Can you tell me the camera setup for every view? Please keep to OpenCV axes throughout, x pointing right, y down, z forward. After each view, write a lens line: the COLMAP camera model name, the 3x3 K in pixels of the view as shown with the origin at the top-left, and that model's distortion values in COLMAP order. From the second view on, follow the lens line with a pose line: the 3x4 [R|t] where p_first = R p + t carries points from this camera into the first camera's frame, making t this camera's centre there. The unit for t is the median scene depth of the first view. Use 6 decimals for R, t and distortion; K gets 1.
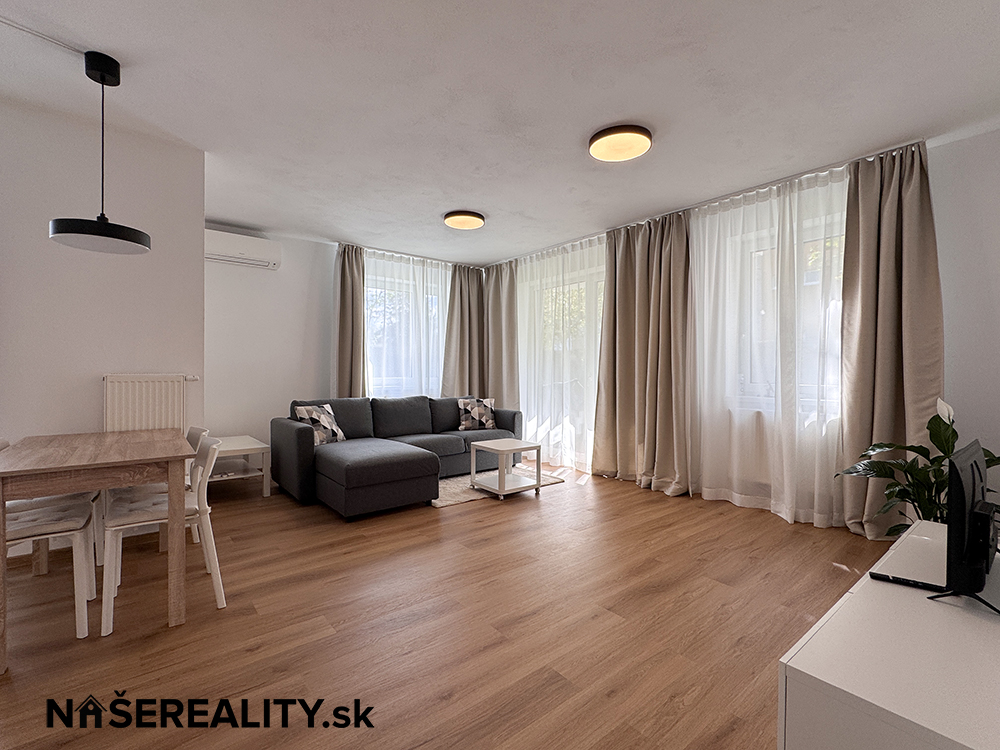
lens RADIAL K [[457.9, 0, 500.0], [0, 457.9, 375.0], [0, 0, 1]] dist [0.000979, 0.000472]
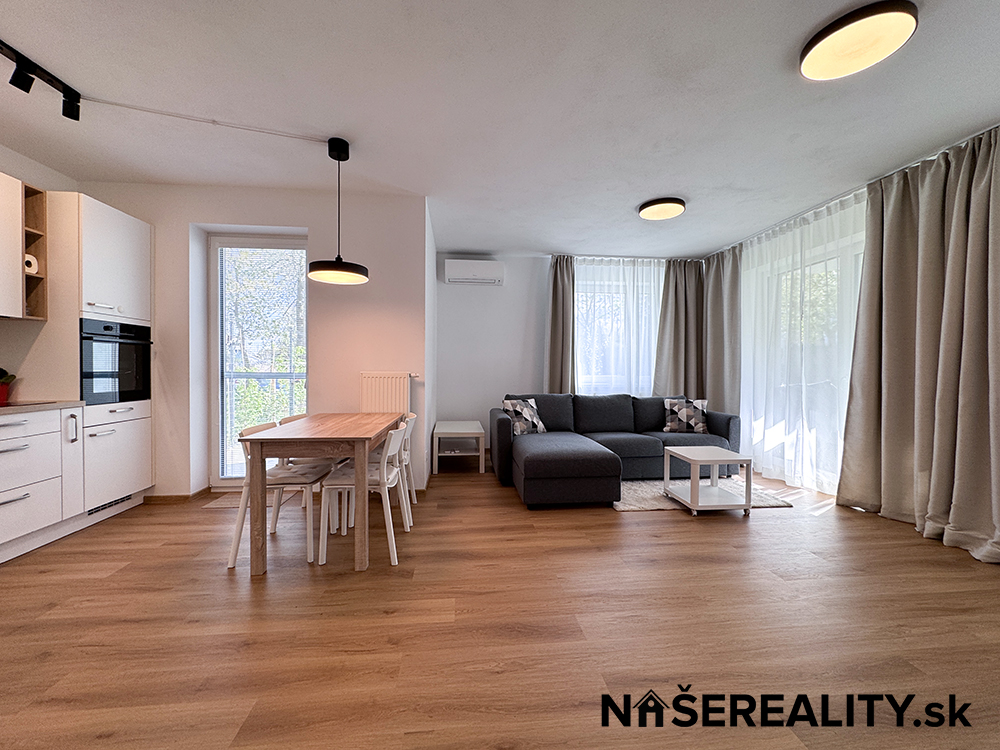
lens RADIAL K [[400.9, 0, 500.0], [0, 400.9, 375.0], [0, 0, 1]] dist [-0.000787, 0.000395]
pose [[0.835701, 0.009912, -0.549095, 0.096114], [-0.006046, 0.999943, 0.008850, -0.003344], [0.549151, -0.004076, 0.835713, 0.125457]]
